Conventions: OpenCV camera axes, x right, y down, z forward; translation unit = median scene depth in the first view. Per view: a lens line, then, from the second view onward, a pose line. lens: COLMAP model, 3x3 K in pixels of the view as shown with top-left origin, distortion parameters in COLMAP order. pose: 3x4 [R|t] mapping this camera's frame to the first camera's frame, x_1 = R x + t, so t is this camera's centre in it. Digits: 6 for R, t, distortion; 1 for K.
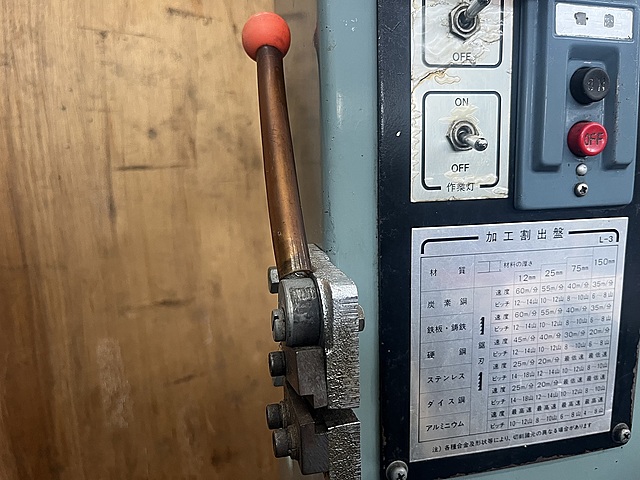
lens RADIAL K [[529.1, 0, 320.0], [0, 529.1, 240.0], [0, 0, 1]] dist [0.050043, -0.125952]
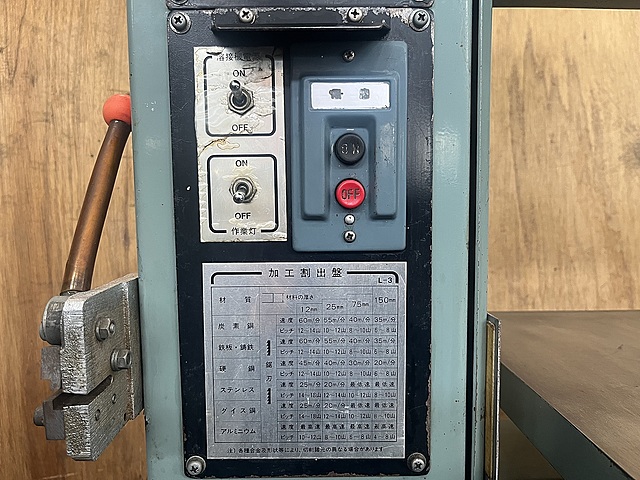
lens RADIAL K [[529.1, 0, 320.0], [0, 529.1, 240.0], [0, 0, 1]] dist [0.050043, -0.125952]
pose [[0.974961, 0.032620, -0.219970, 0.672462], [-0.046428, 0.997242, -0.057896, -0.015838], [0.217475, 0.066659, 0.973787, -0.145992]]
